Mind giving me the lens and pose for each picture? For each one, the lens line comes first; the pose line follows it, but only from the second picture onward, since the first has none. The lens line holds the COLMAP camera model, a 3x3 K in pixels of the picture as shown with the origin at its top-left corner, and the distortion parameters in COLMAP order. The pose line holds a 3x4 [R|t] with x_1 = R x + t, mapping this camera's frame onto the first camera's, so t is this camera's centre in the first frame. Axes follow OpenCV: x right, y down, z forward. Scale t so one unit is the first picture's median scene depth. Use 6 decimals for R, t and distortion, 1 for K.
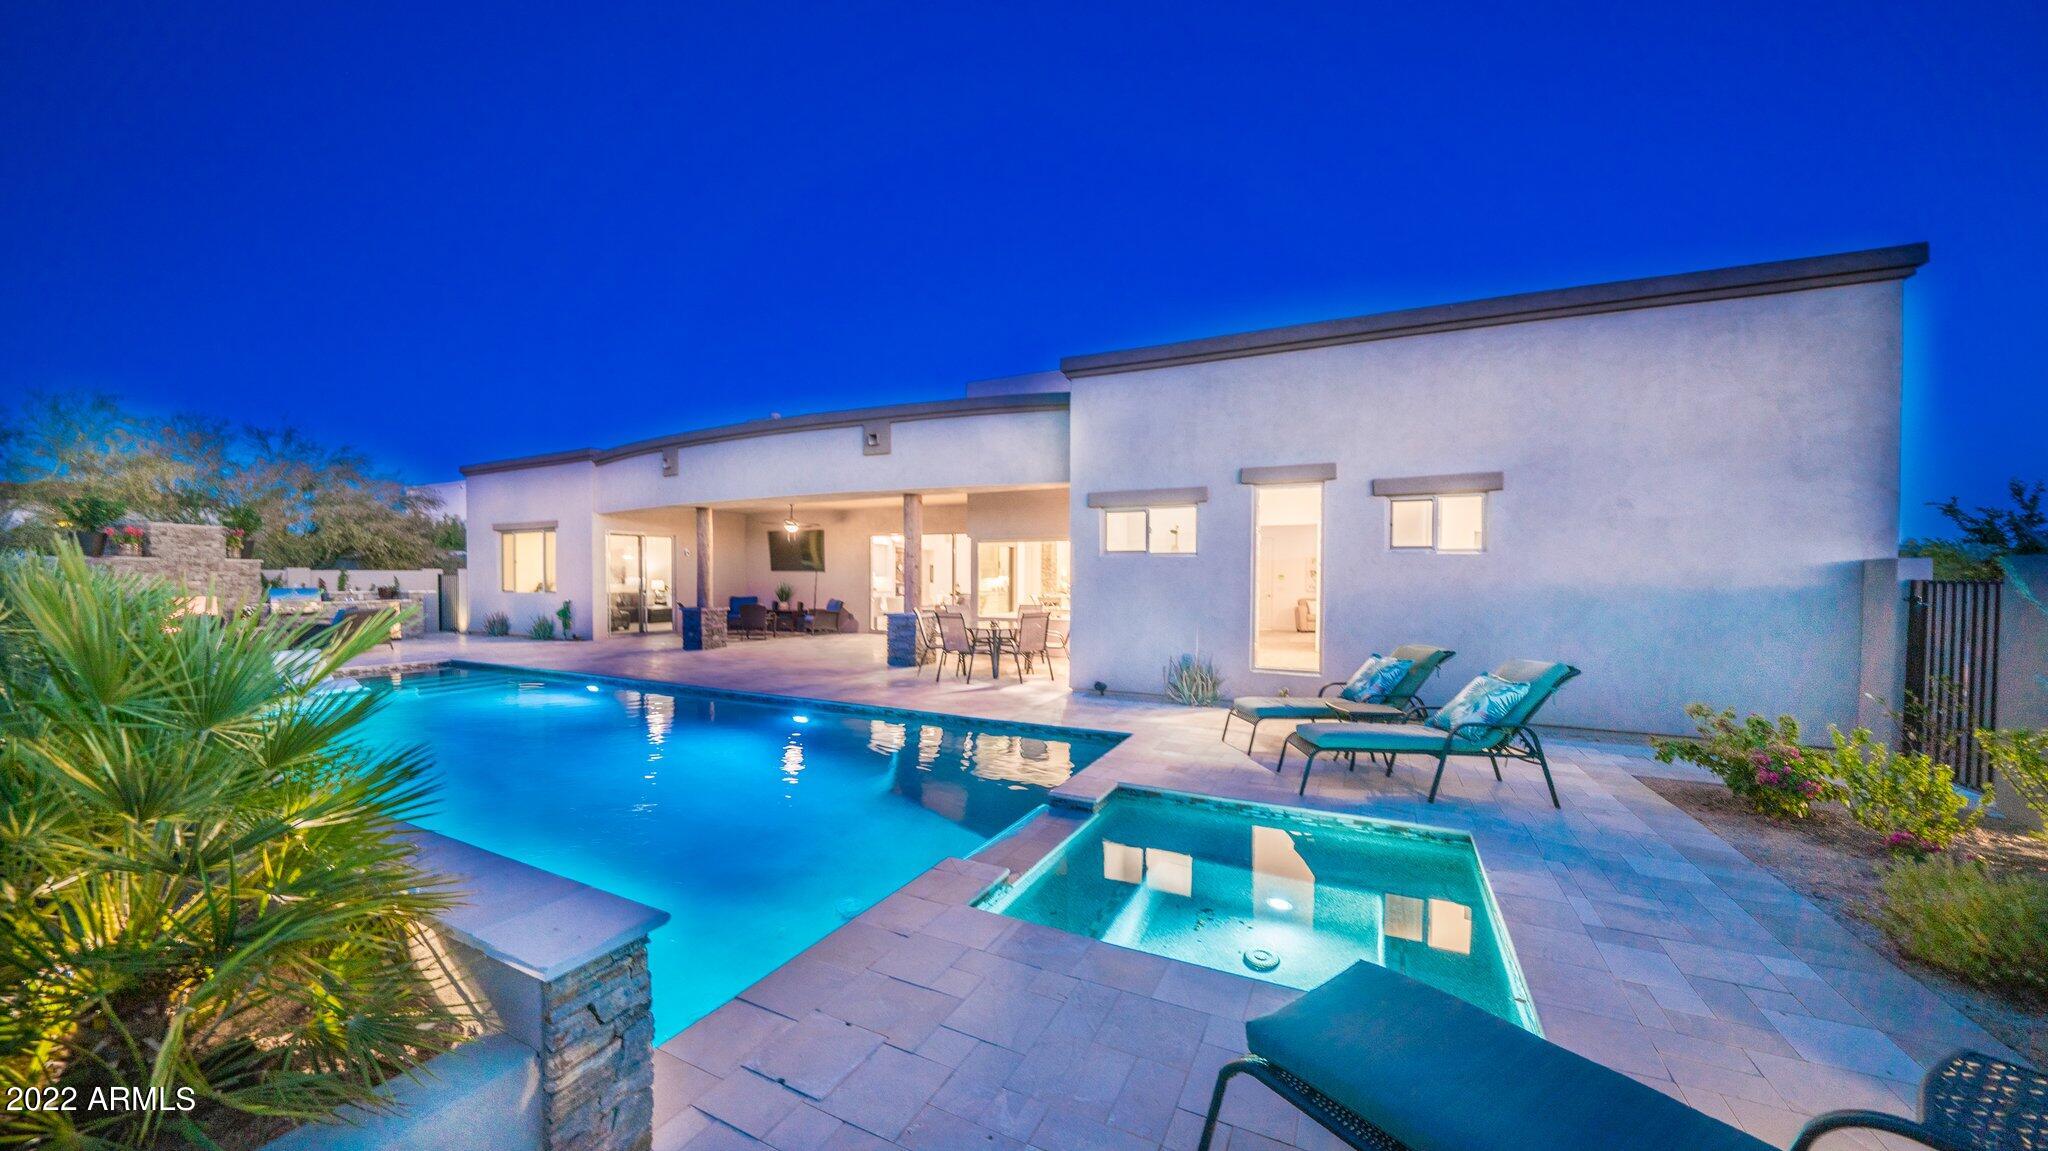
lens RADIAL K [[707.2, 0, 1017.6], [0, 707.2, 590.7], [0, 0, 1]] dist [-0.023256, 0.000148]
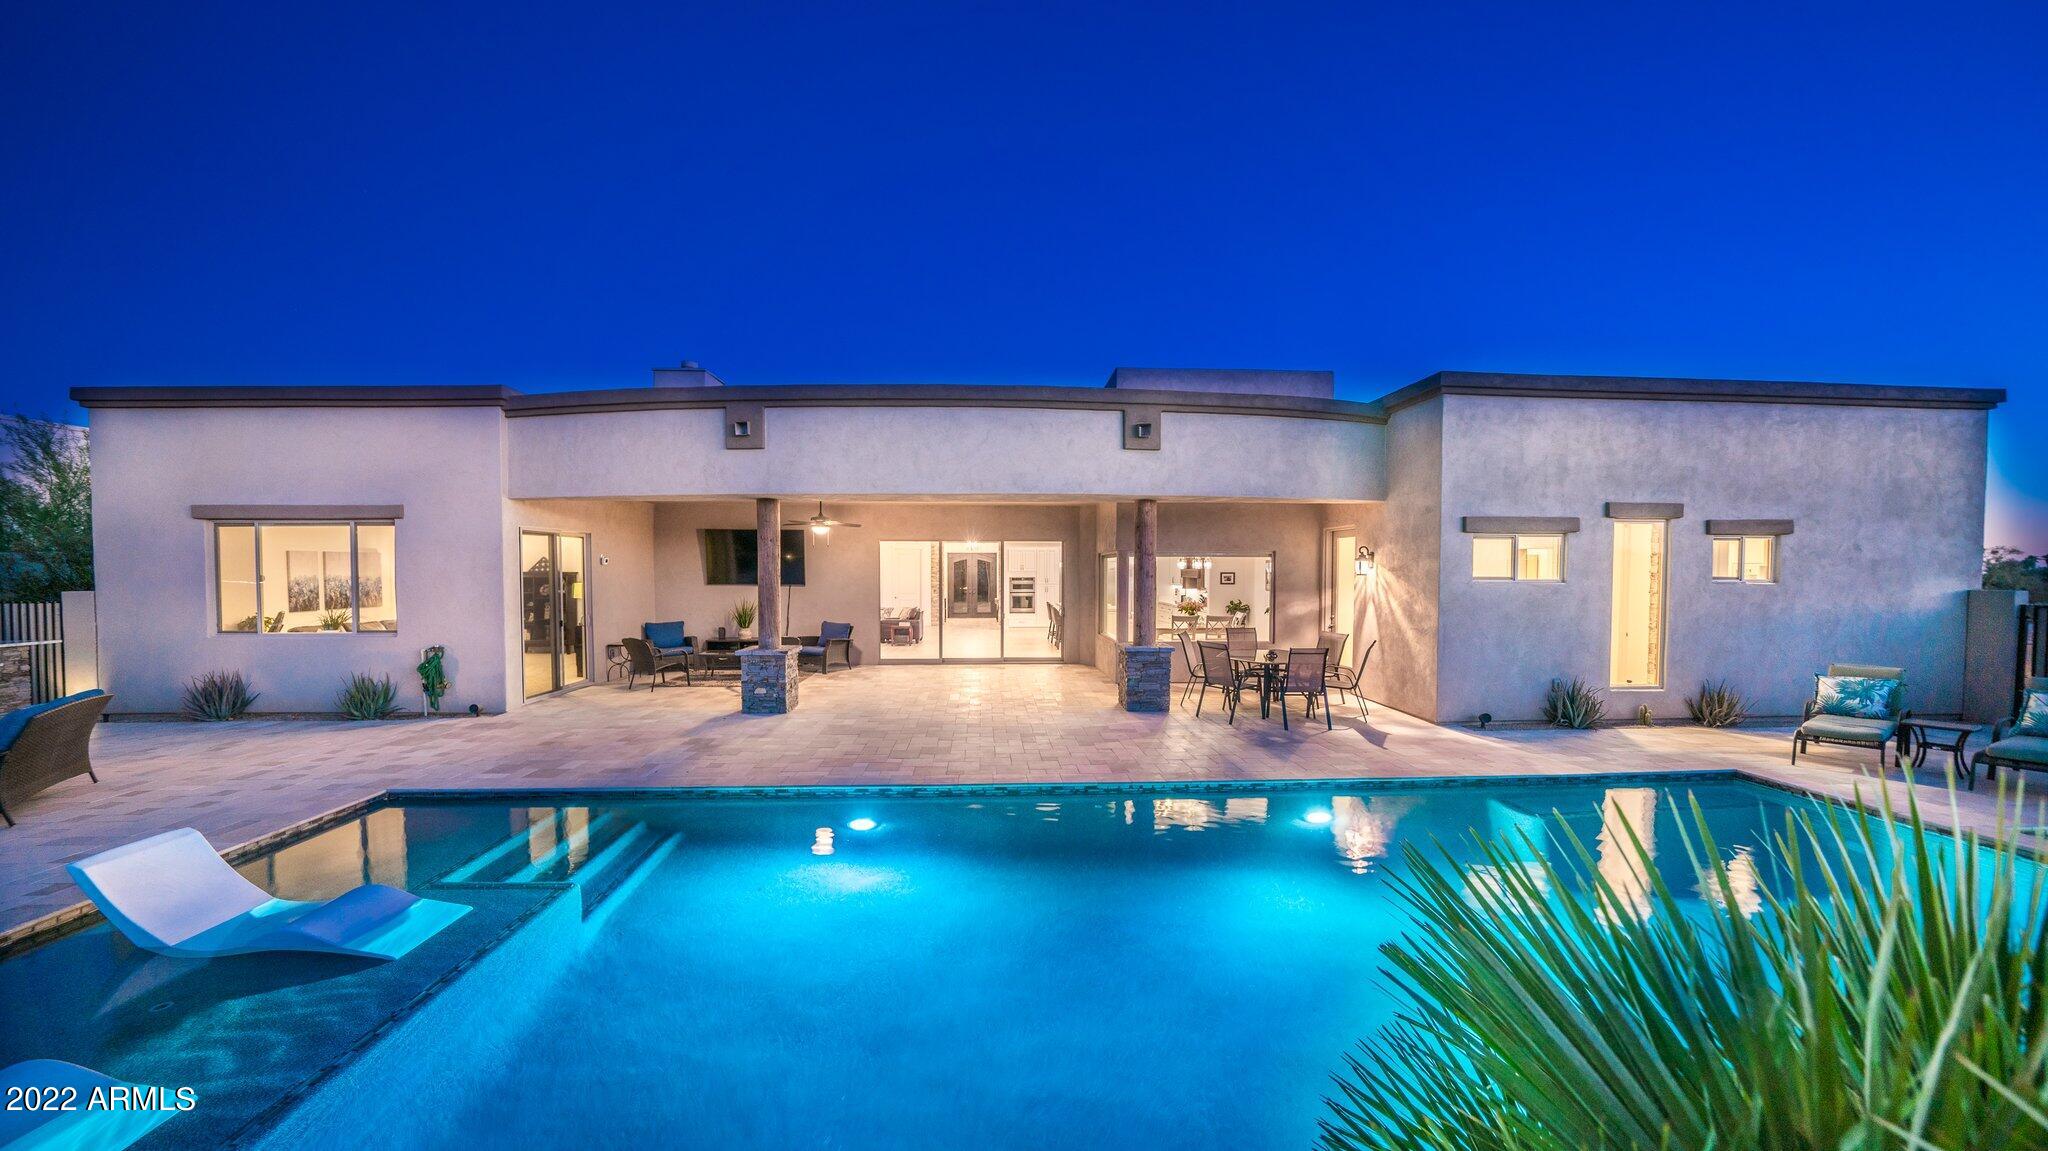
lens RADIAL K [[707.2, 0, 1017.6], [0, 707.2, 590.7], [0, 0, 1]] dist [-0.023256, 0.000148]
pose [[0.868756, -0.019812, 0.494844, -0.603134], [0.012577, 0.999760, 0.017947, -0.042474], [-0.495081, -0.009368, 0.868796, 0.319071]]
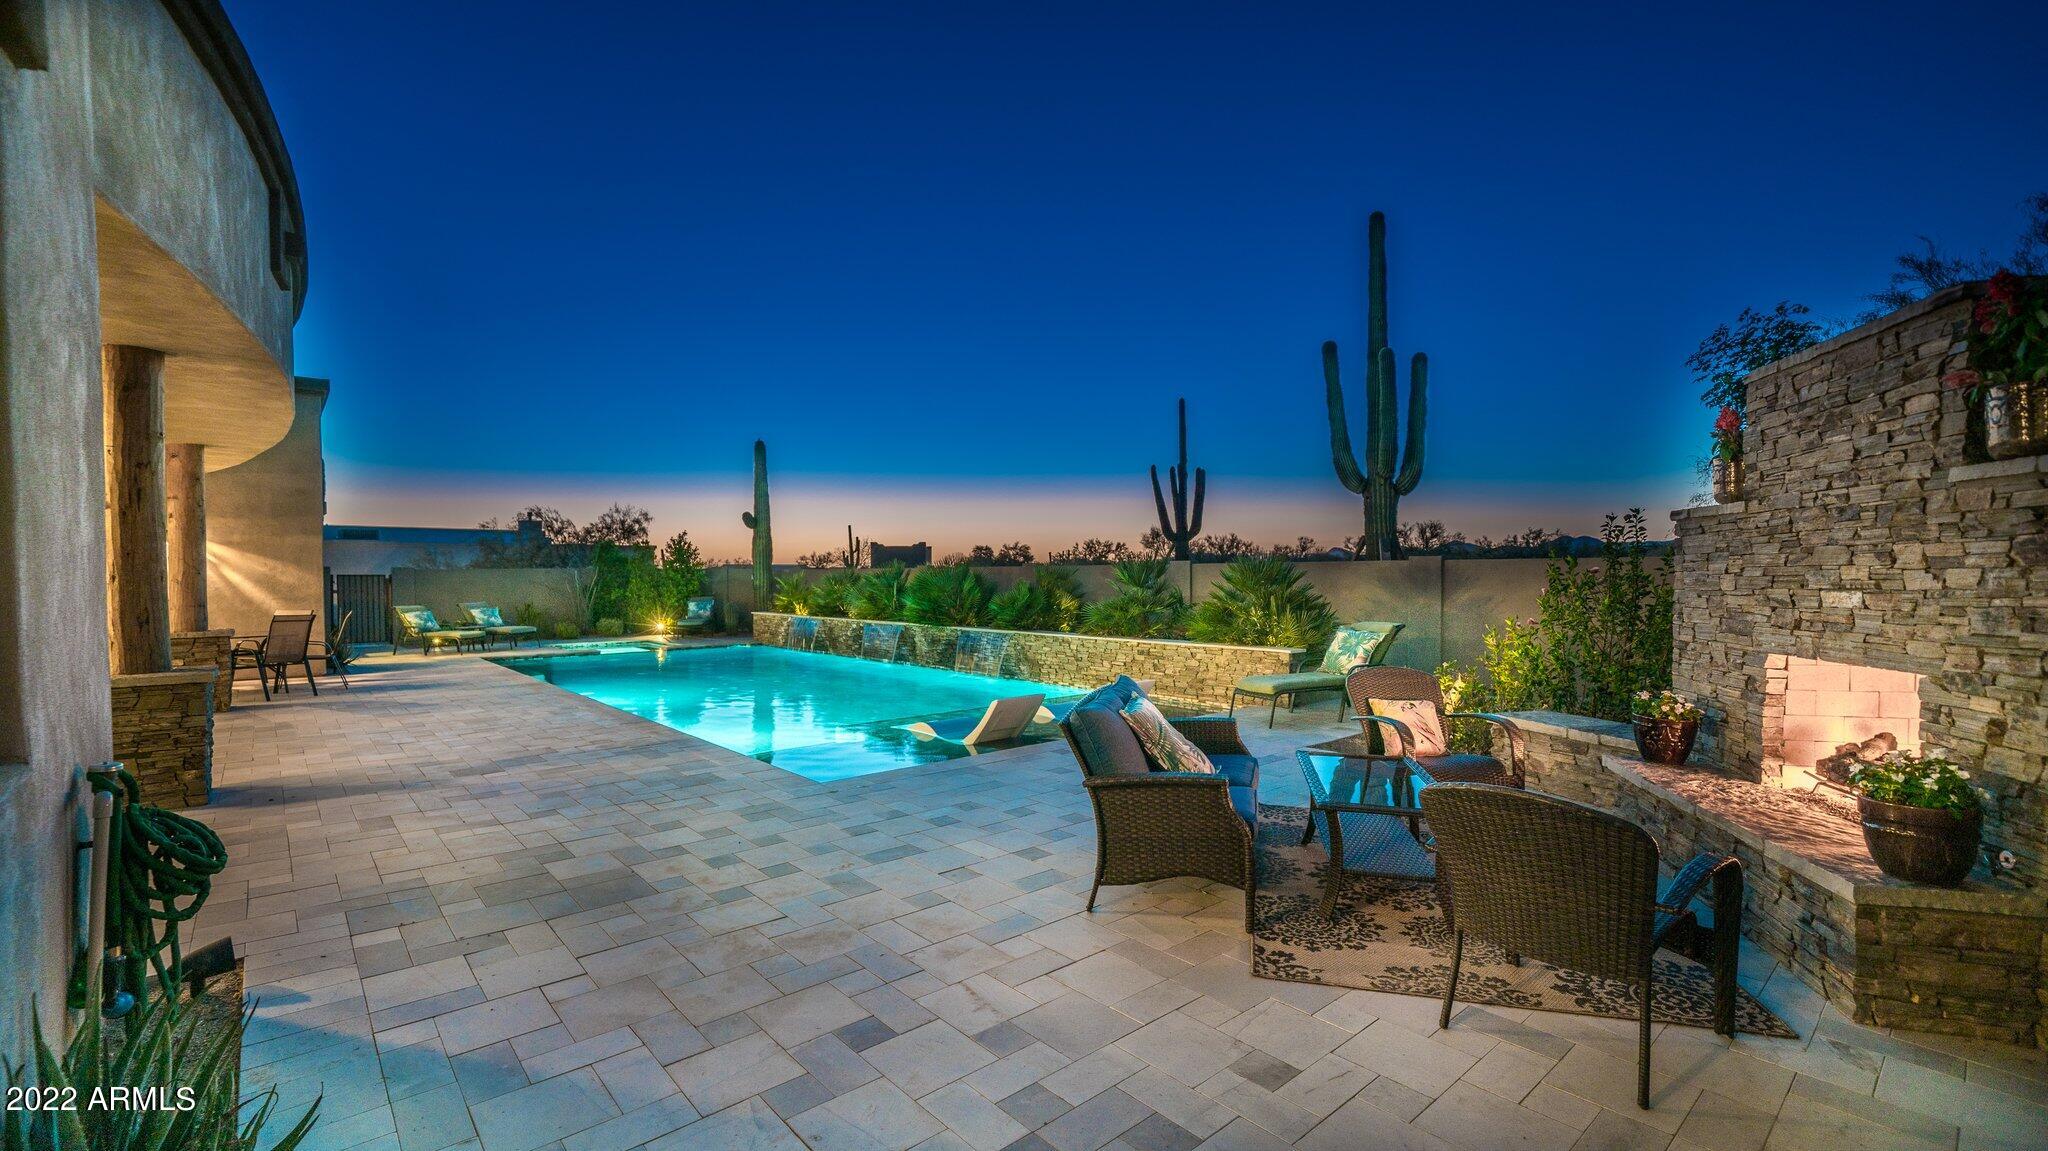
lens RADIAL K [[859.9, 0, 1024.0], [0, 859.9, 575.5], [0, 0, 1]] dist [-0.000339, -0.000005]
pose [[-0.931033, -0.000499, 0.364935, -0.997414], [0.008059, 0.999727, 0.021930, -0.026001], [-0.364846, 0.023358, -0.930775, 1.278669]]
